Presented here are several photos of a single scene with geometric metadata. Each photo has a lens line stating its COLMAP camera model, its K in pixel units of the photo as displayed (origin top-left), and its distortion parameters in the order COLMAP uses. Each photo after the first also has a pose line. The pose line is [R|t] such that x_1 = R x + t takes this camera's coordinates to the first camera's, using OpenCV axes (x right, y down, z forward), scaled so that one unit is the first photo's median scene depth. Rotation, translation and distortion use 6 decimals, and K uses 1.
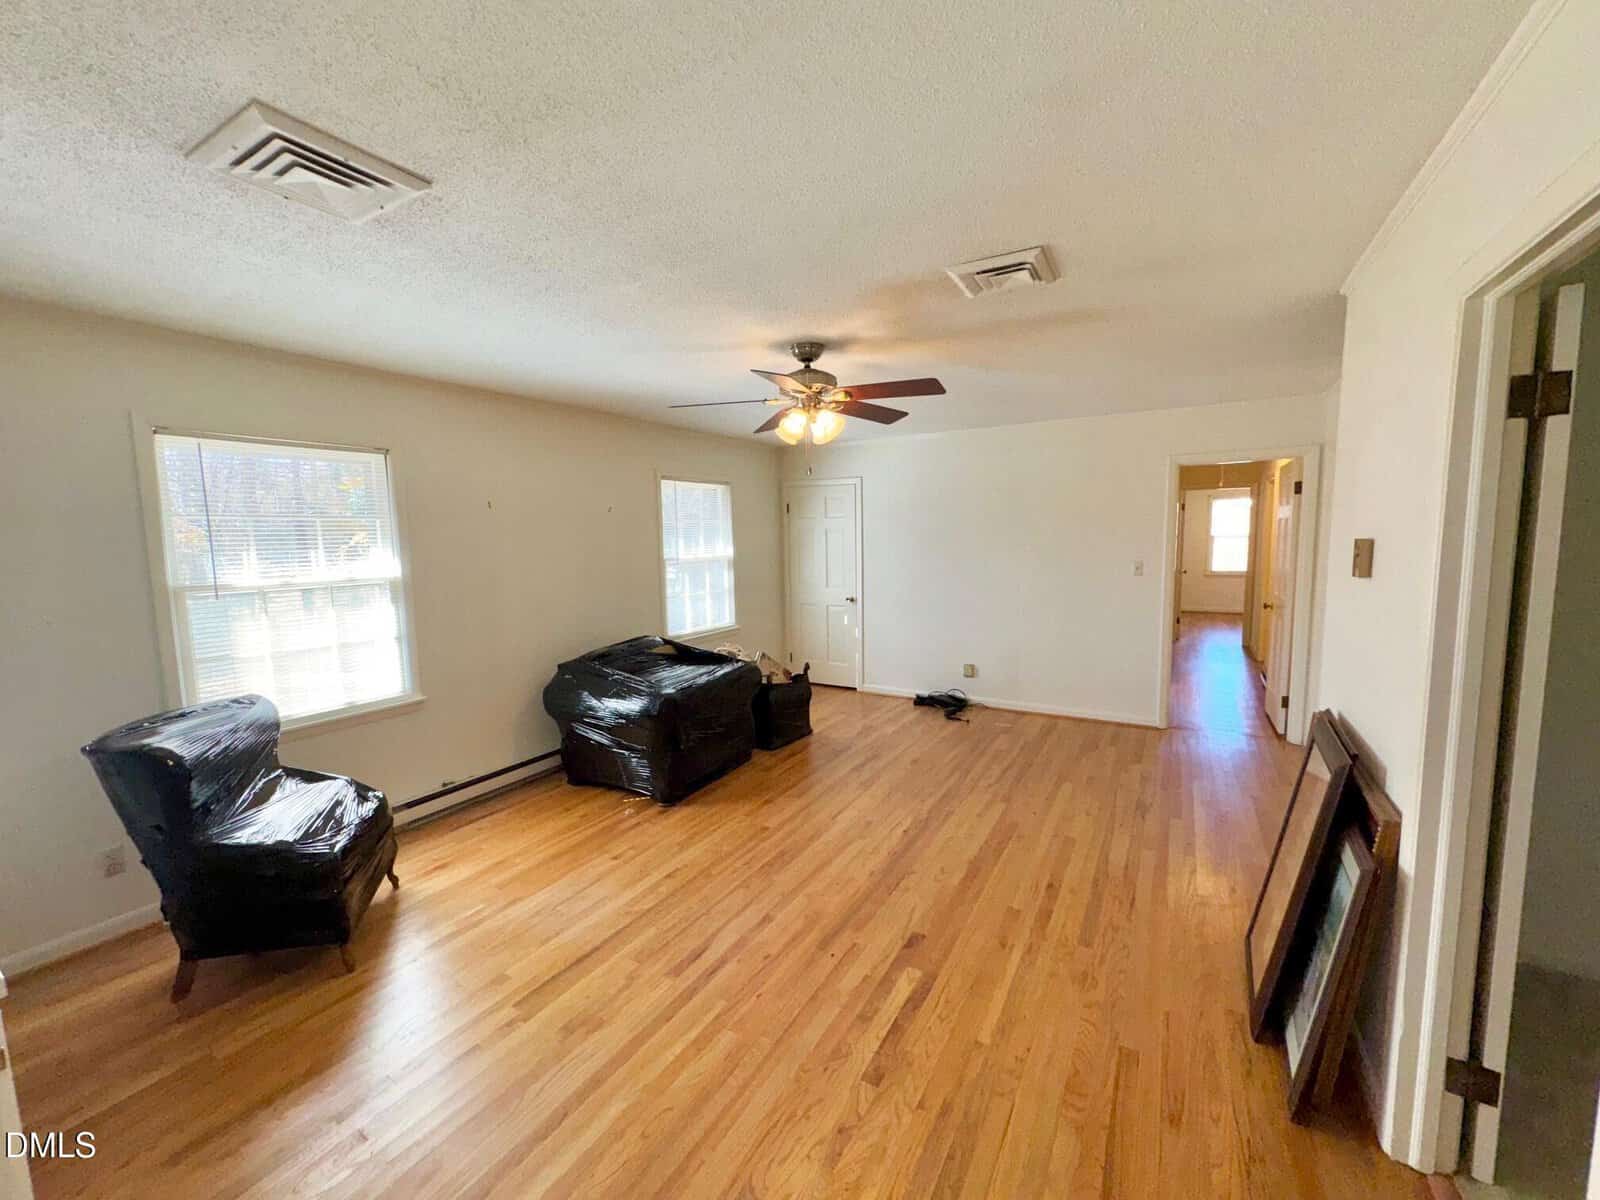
lens RADIAL K [[634.4, 0, 800.0], [0, 634.4, 600.0], [0, 0, 1]] dist [-0.000623, -0.000360]
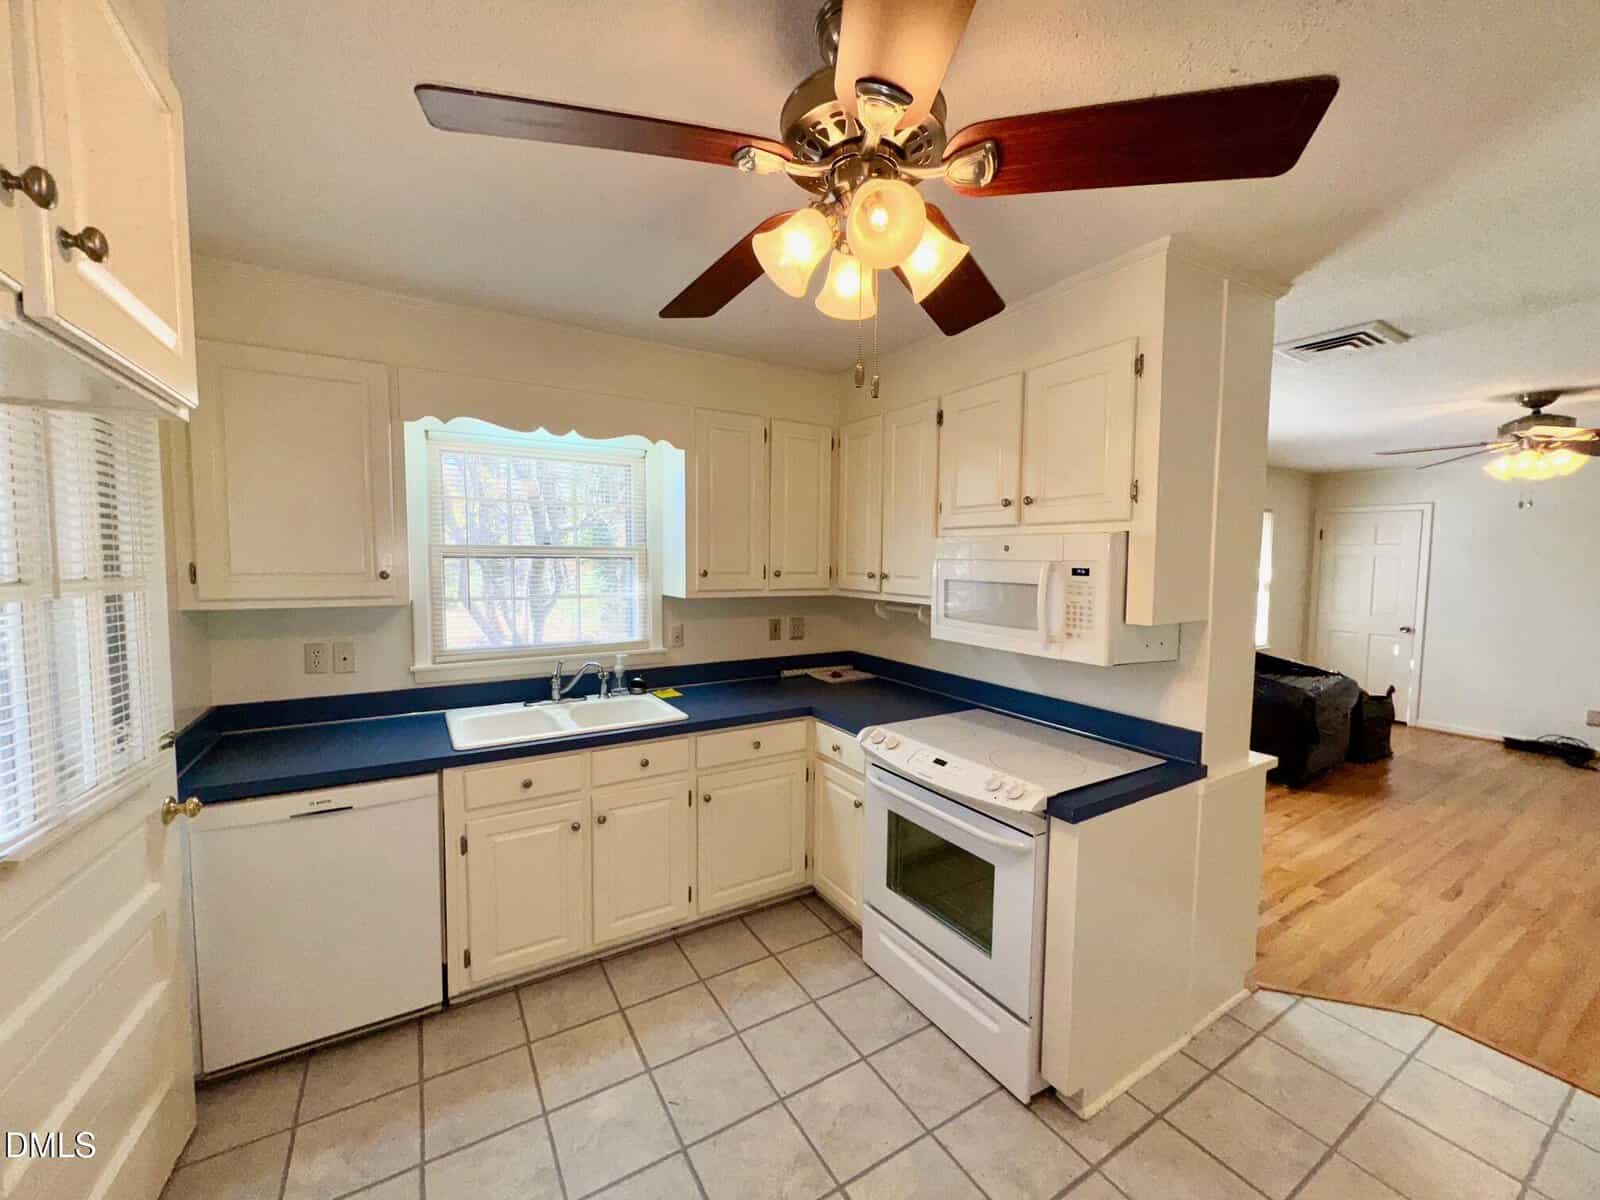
lens RADIAL K [[634.4, 0, 800.0], [0, 634.4, 600.0], [0, 0, 1]] dist [-0.000623, -0.000360]
pose [[0.885796, 0.055987, -0.460686, -0.685524], [-0.072288, 0.997225, -0.017801, 0.089017], [0.458410, 0.049070, 0.887385, -0.656208]]
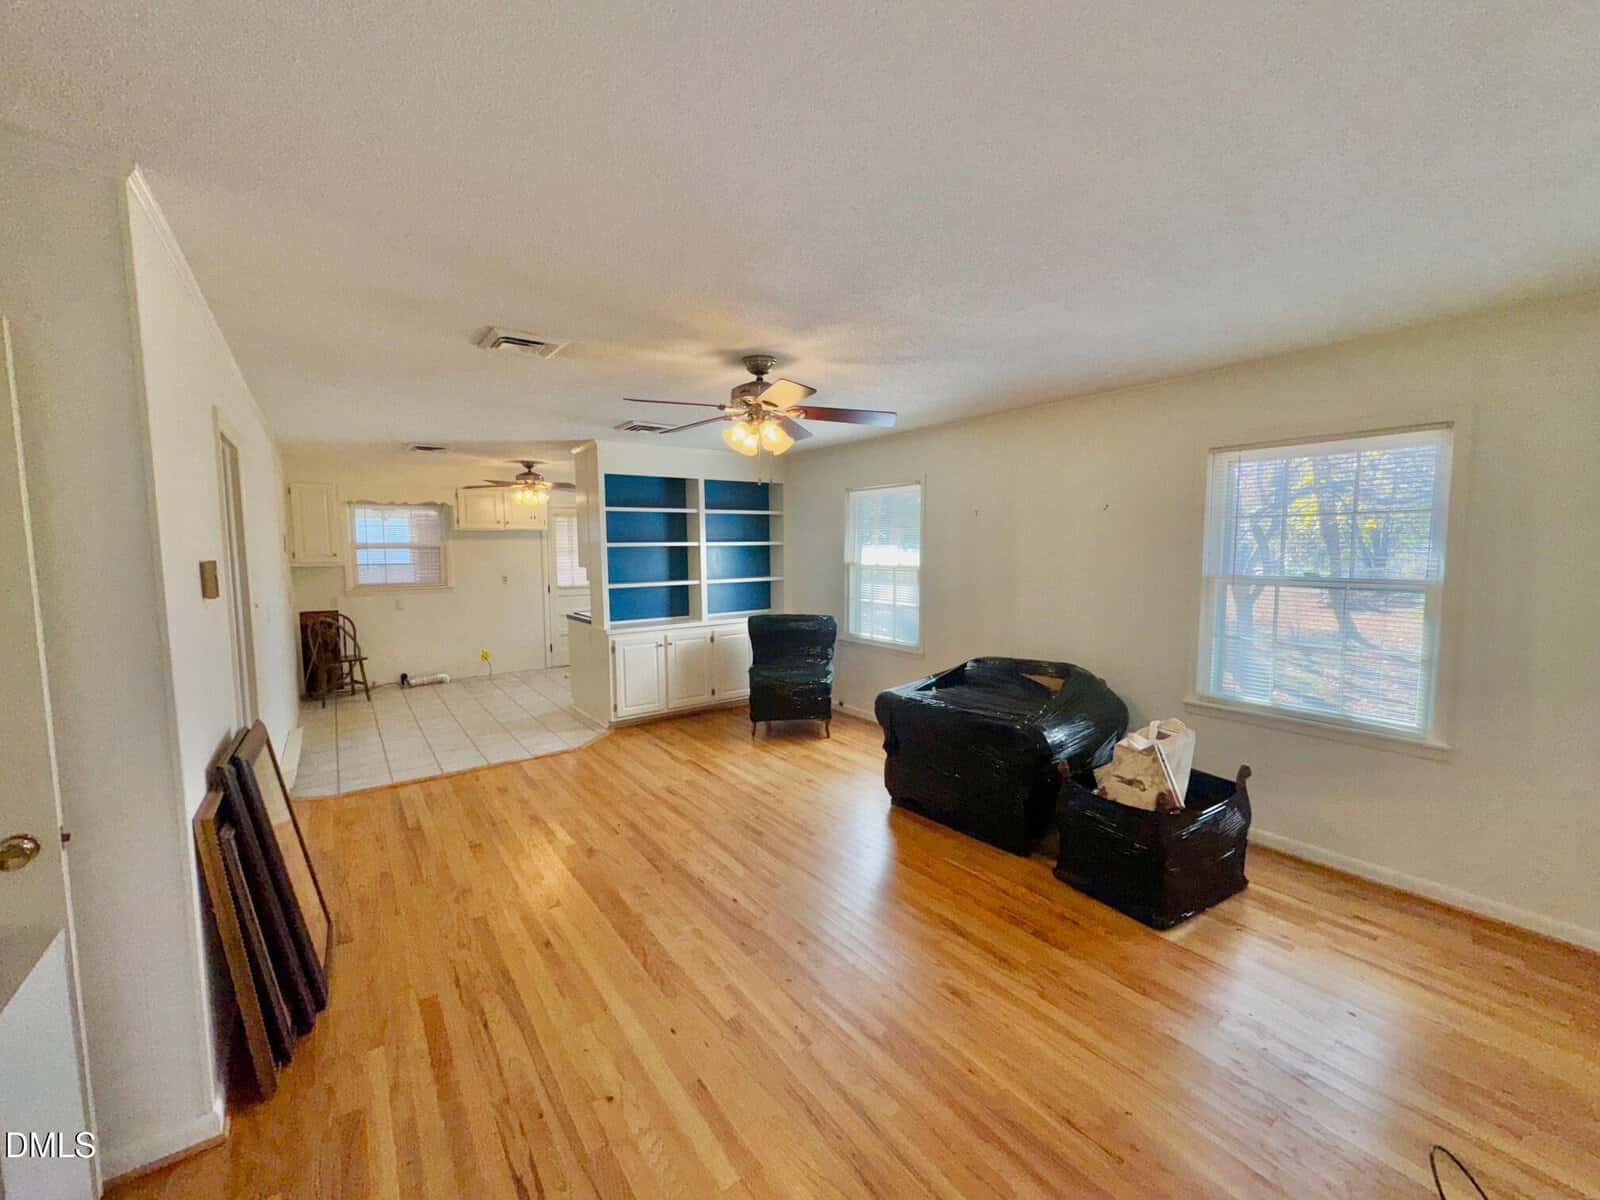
lens RADIAL K [[634.4, 0, 800.0], [0, 634.4, 600.0], [0, 0, 1]] dist [-0.000623, -0.000360]
pose [[-0.383615, 0.100064, -0.918056, 1.075596], [-0.085438, 0.986003, 0.143171, -0.193466], [0.919533, 0.133360, -0.369696, 1.664748]]
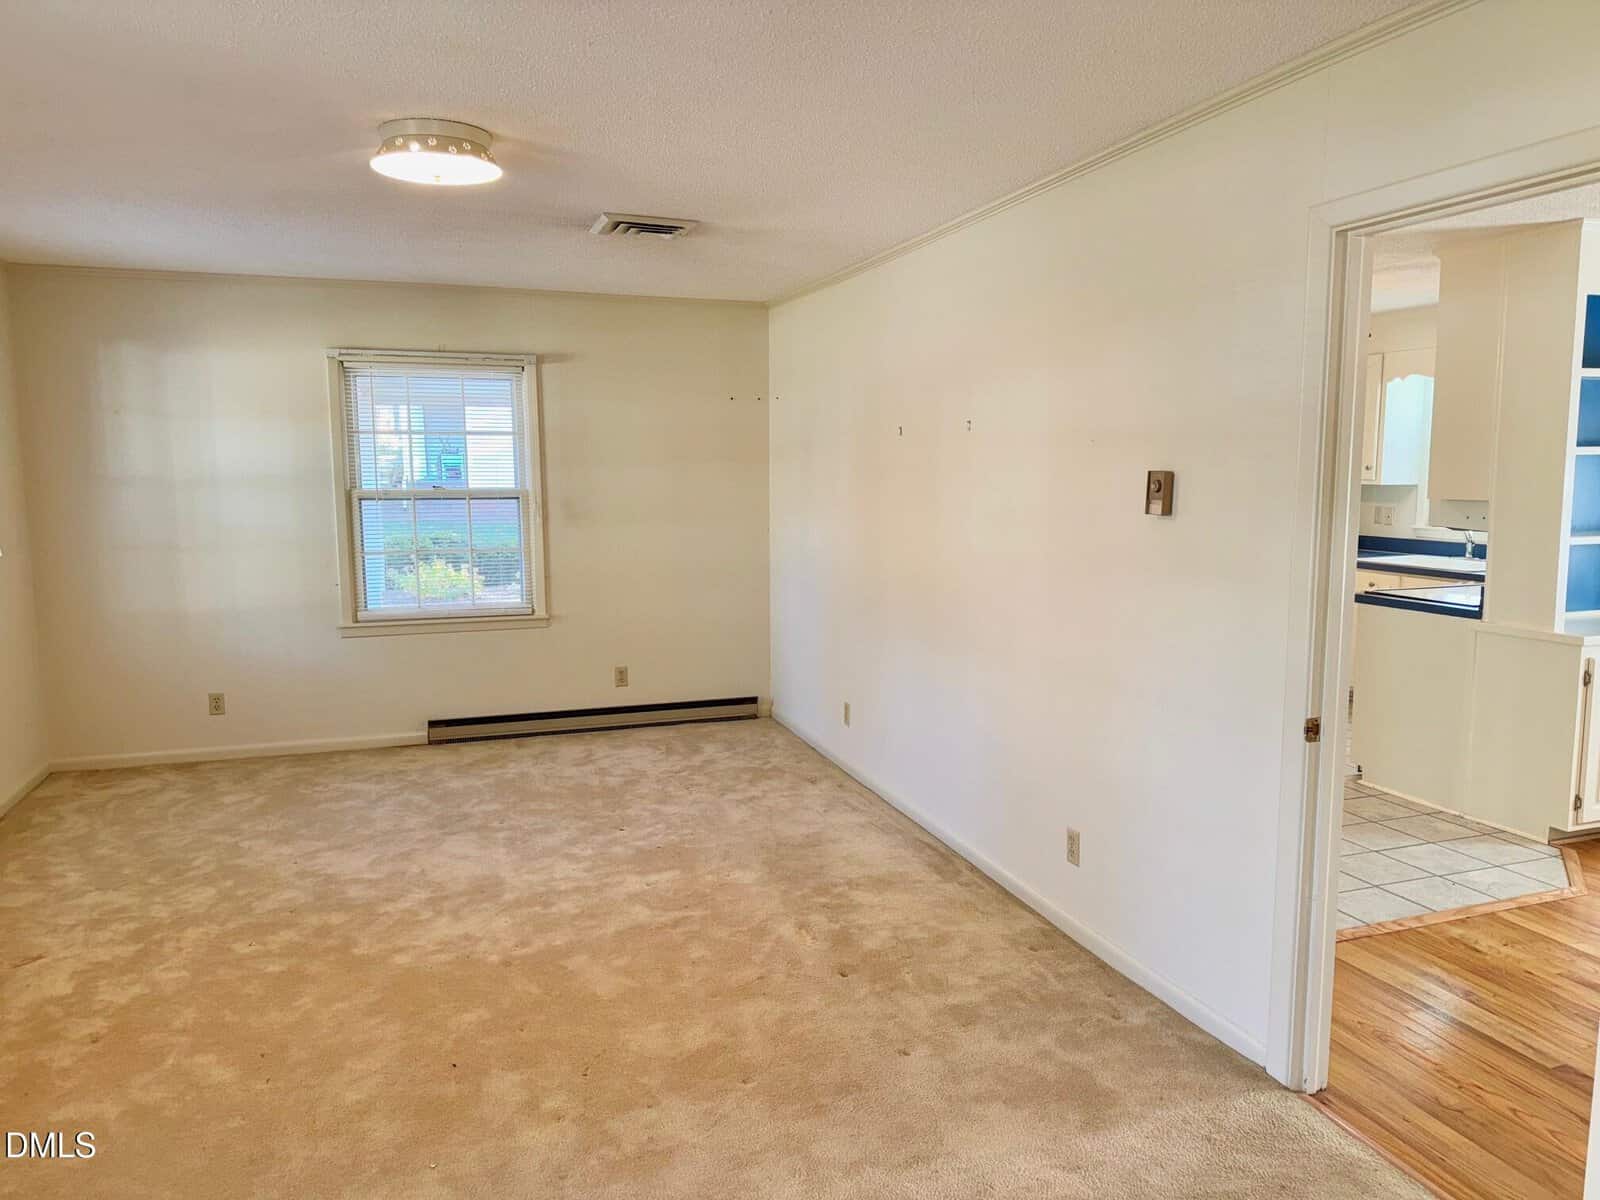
lens RADIAL K [[1120.7, 0, 800.0], [0, 1120.7, 600.0], [0, 0, 1]] dist [0.000738, -0.000502]
pose [[-0.645685, 0.113914, -0.755059, 1.436156], [-0.067941, 0.976318, 0.205394, -0.070290], [0.760575, 0.183919, -0.622655, 0.526491]]
